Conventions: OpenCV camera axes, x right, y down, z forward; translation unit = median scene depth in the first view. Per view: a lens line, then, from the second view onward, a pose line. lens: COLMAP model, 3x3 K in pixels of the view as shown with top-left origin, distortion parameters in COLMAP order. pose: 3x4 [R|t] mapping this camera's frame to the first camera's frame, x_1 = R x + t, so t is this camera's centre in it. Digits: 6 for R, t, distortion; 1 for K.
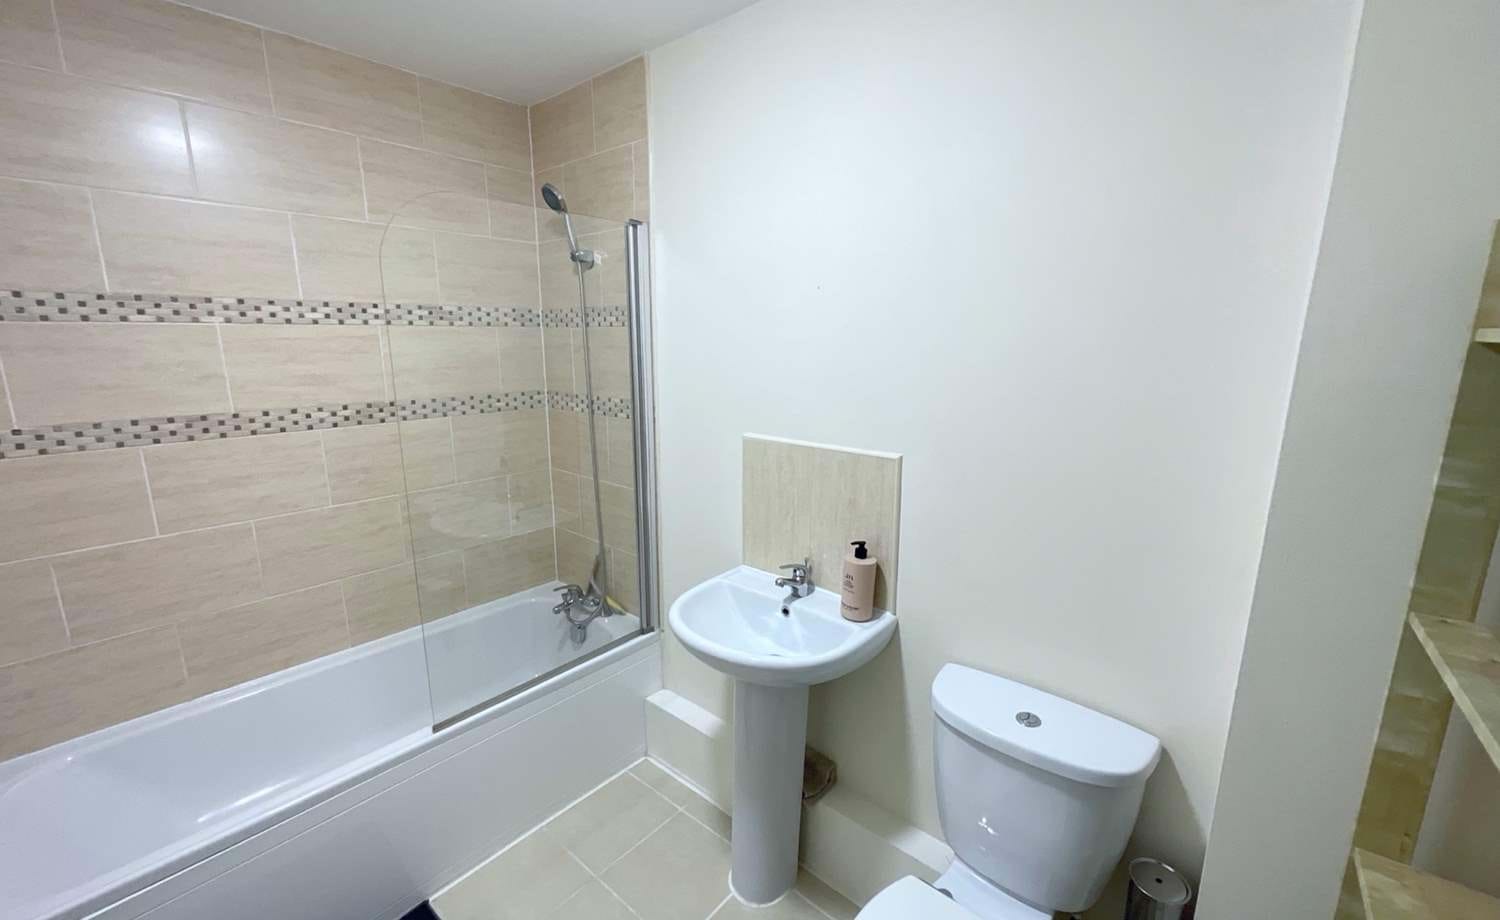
lens RADIAL K [[608.1, 0, 739.4], [0, 608.1, 459.8], [0, 0, 1]] dist [-0.001886, -0.000058]
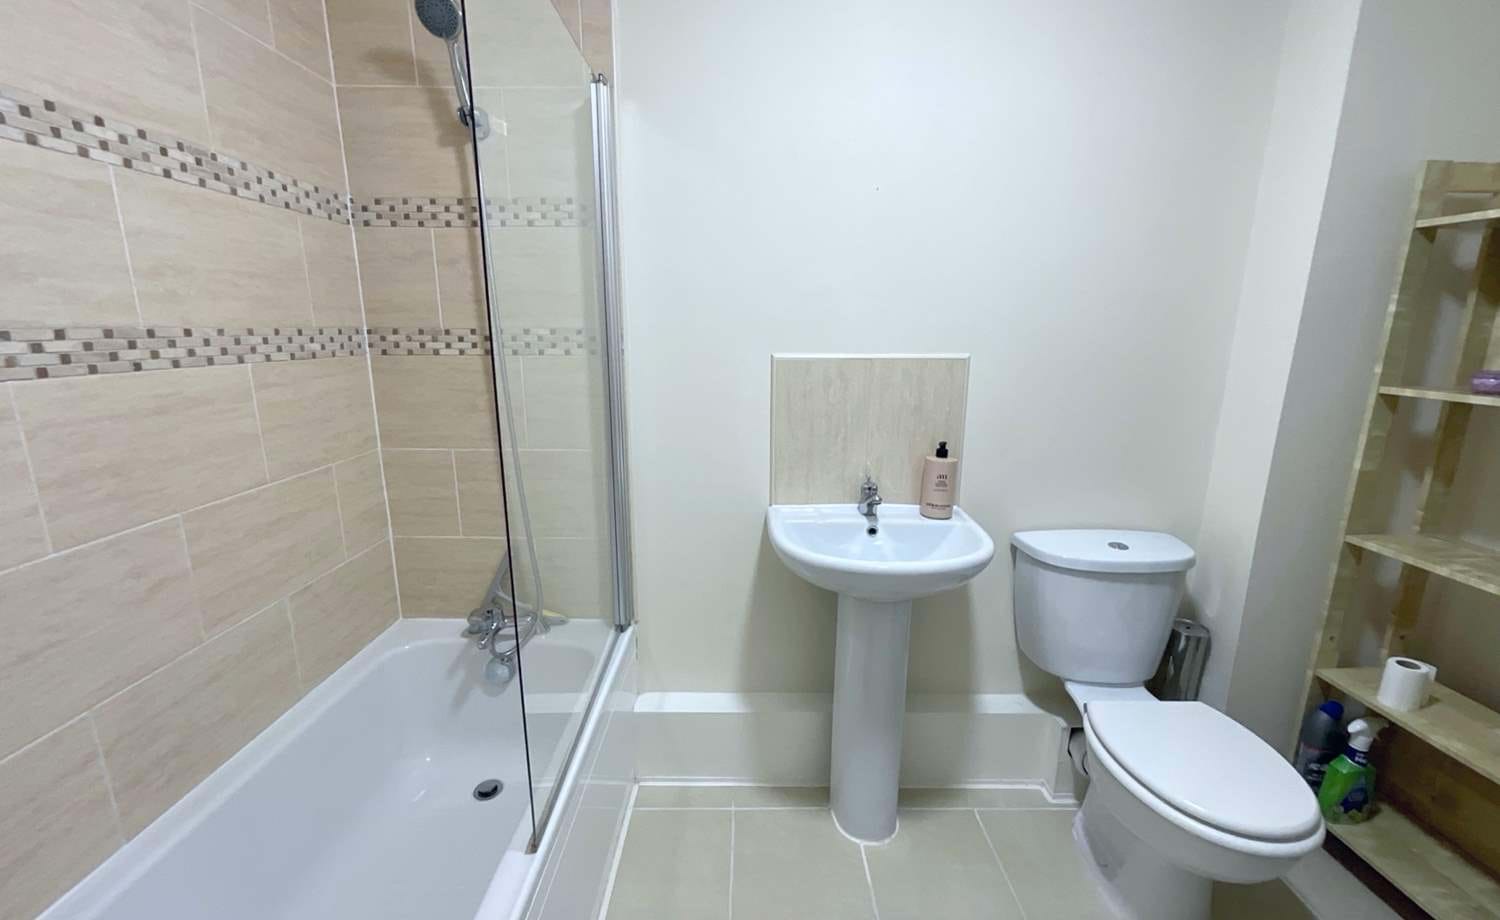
lens RADIAL K [[608.1, 0, 747.6], [0, 608.1, 460.1], [0, 0, 1]] dist [-0.001886, -0.000058]
pose [[0.757403, -0.139447, 0.637883, -0.522078], [0.129252, 0.989617, 0.062869, 0.041833], [-0.640026, 0.034831, 0.767563, 0.302917]]
